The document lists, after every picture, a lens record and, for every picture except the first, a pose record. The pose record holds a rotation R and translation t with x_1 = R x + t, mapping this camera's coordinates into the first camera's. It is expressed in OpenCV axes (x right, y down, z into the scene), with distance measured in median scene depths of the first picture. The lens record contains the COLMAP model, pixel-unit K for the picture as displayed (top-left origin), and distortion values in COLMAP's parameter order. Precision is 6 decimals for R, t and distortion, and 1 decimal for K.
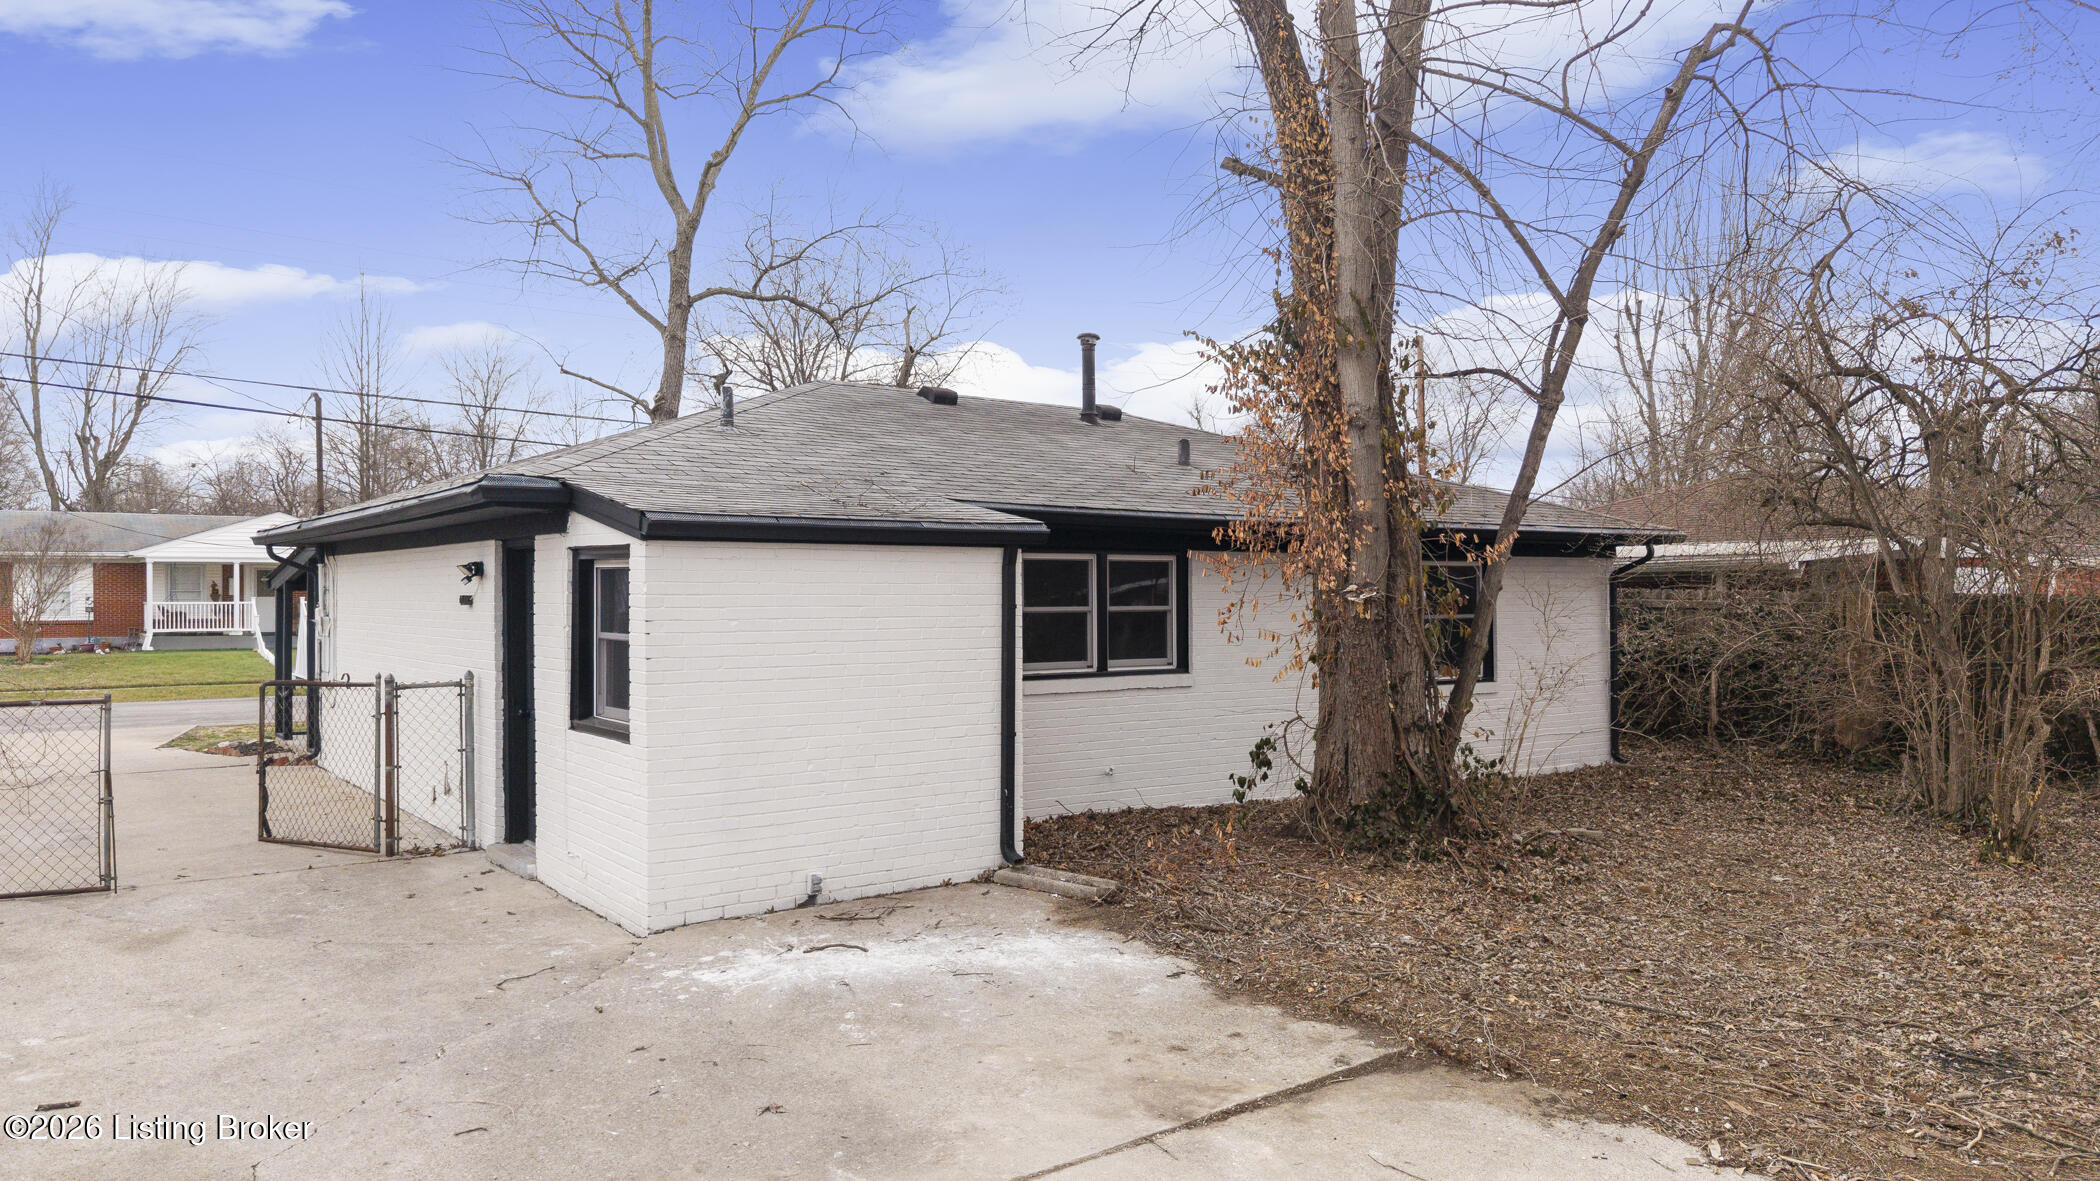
lens RADIAL K [[1408.1, 0, 1050.0], [0, 1408.1, 590.5], [0, 0, 1]] dist [-0.005096, -0.004273]
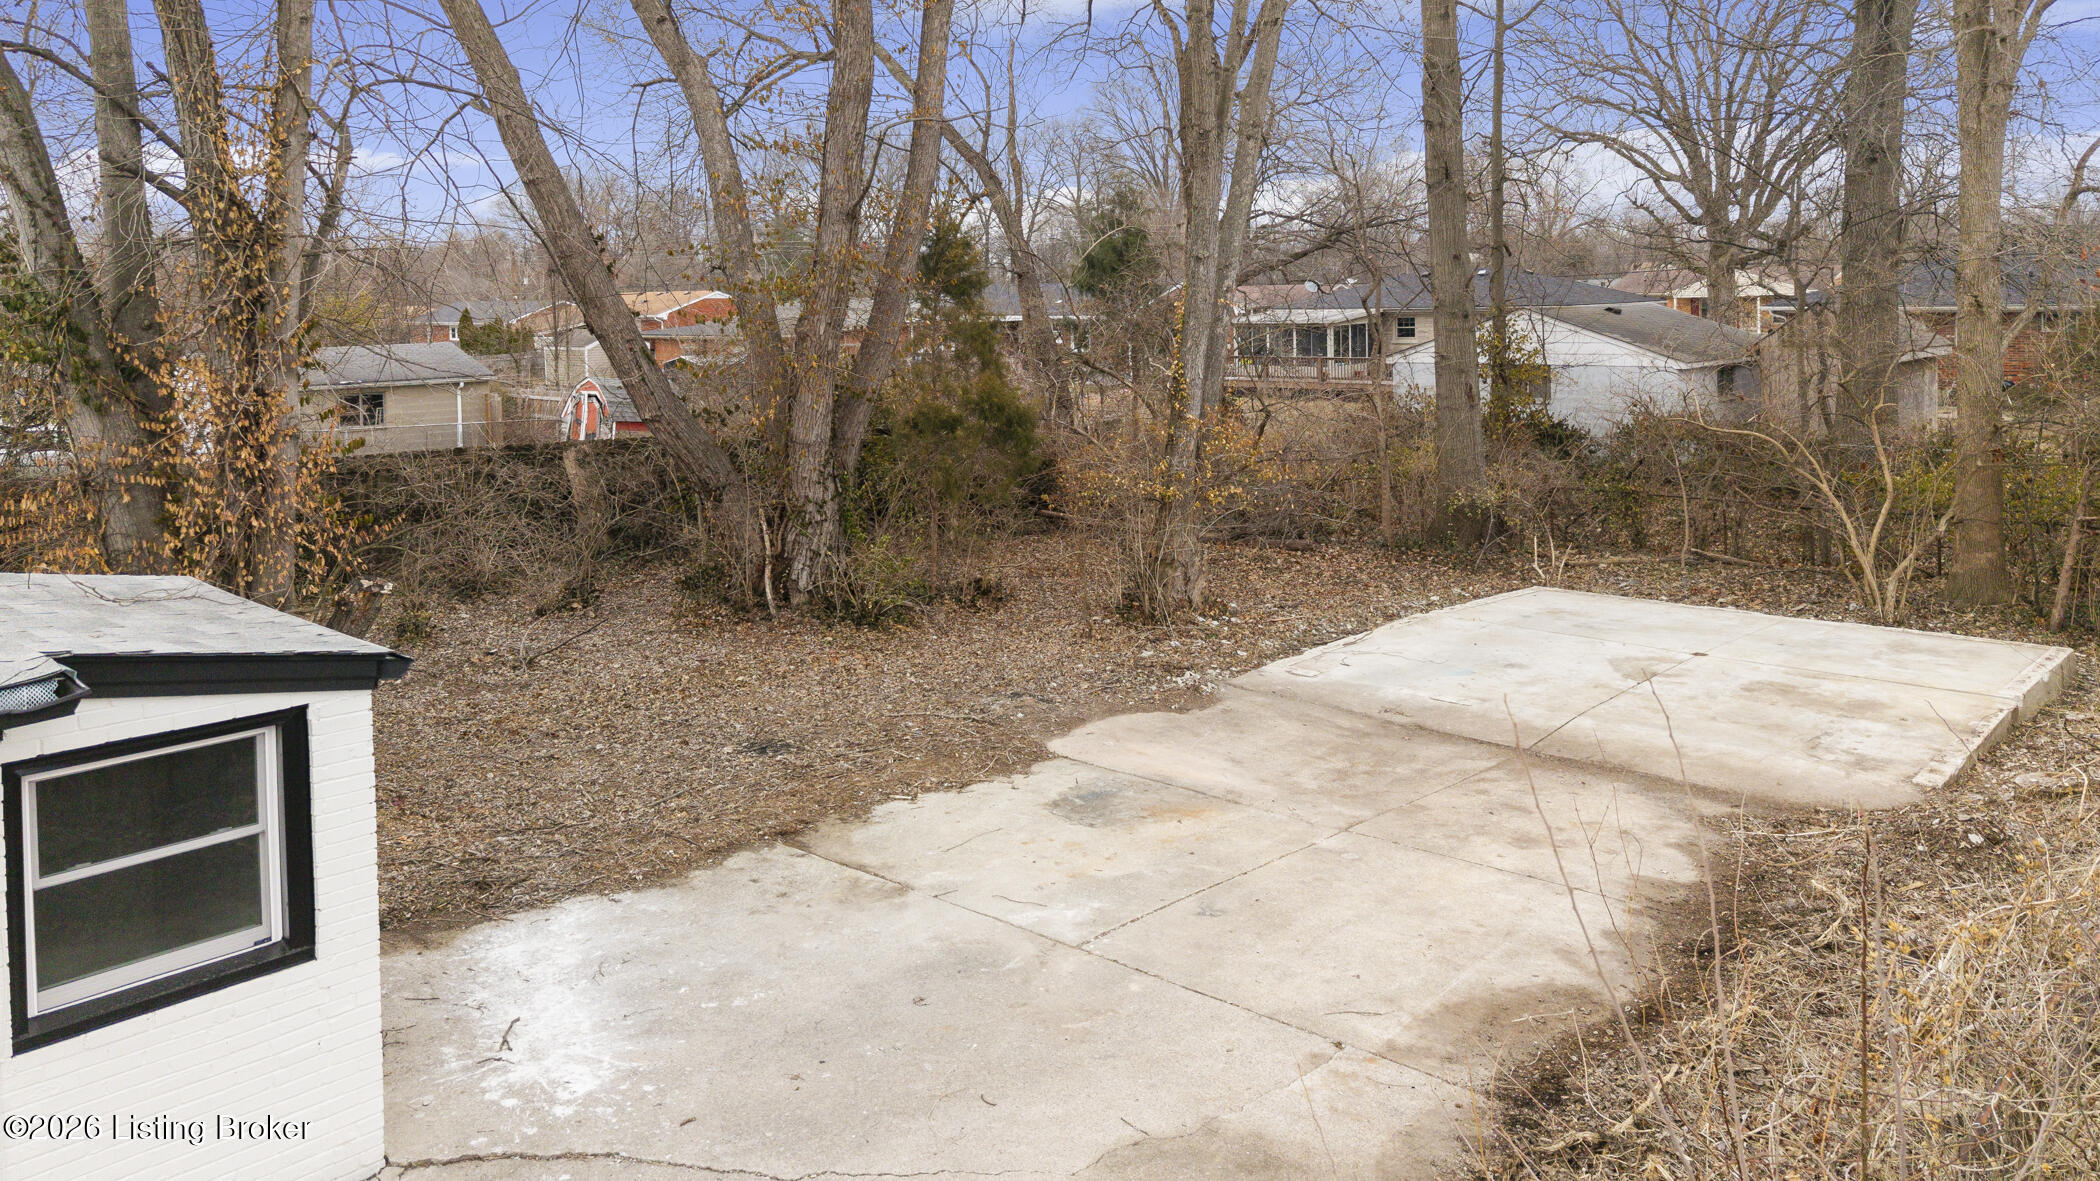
lens RADIAL K [[1408.1, 0, 1050.0], [0, 1408.1, 590.5], [0, 0, 1]] dist [-0.005096, -0.004273]
pose [[-0.144696, -0.188310, 0.971392, -1.158995], [0.043288, 0.979579, 0.196346, -0.225122], [-0.988529, 0.070460, -0.133589, 0.809845]]
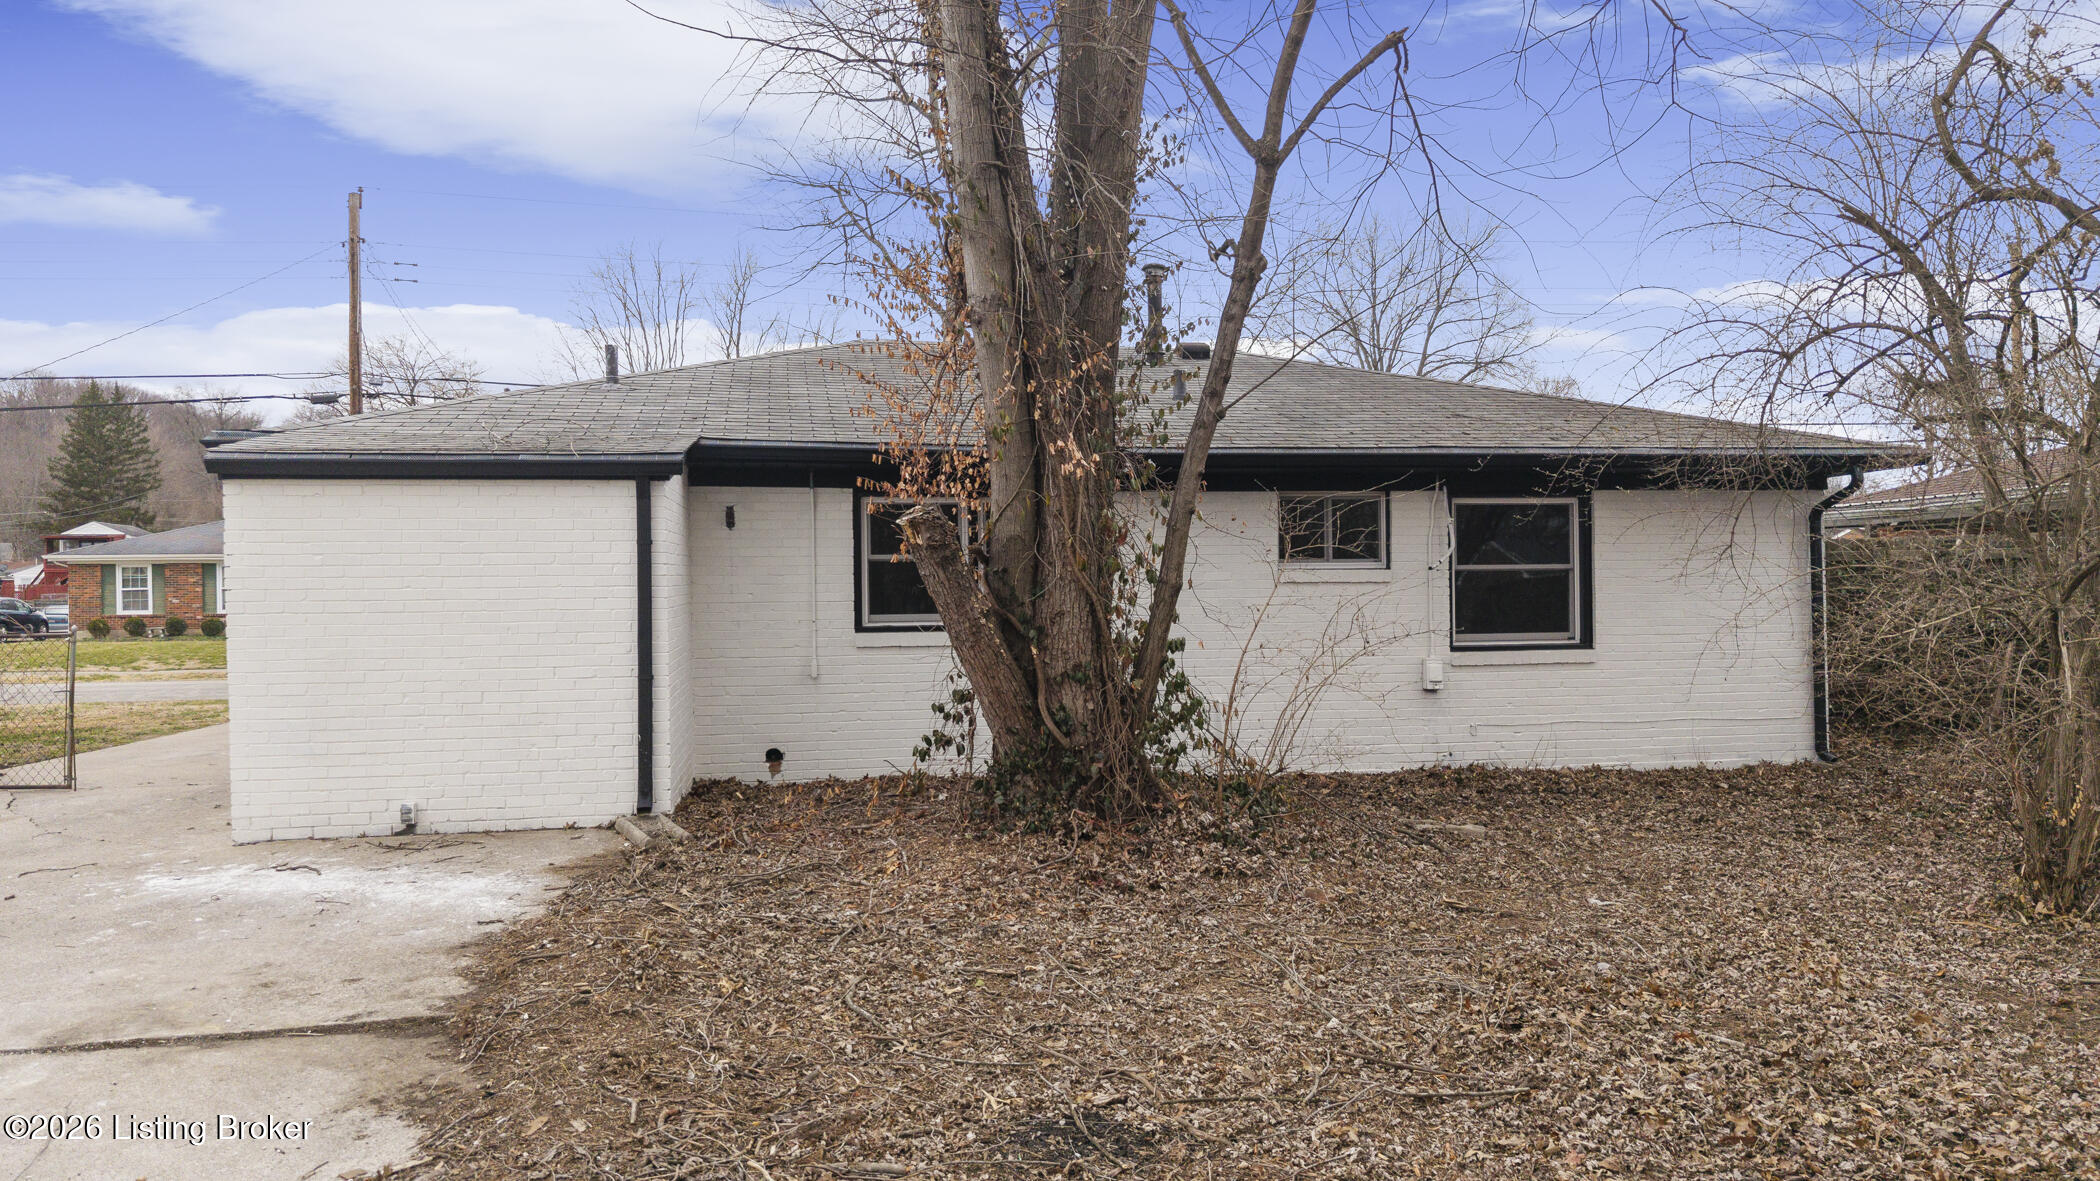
lens RADIAL K [[1451.1, 0, 1050.0], [0, 1451.1, 590.5], [0, 0, 1]] dist [-0.013858, -0.000112]
pose [[0.904280, -0.004534, -0.426916, 0.876672], [0.009928, 0.999897, 0.010410, 0.050544], [0.426825, -0.013652, 0.904231, 0.317783]]
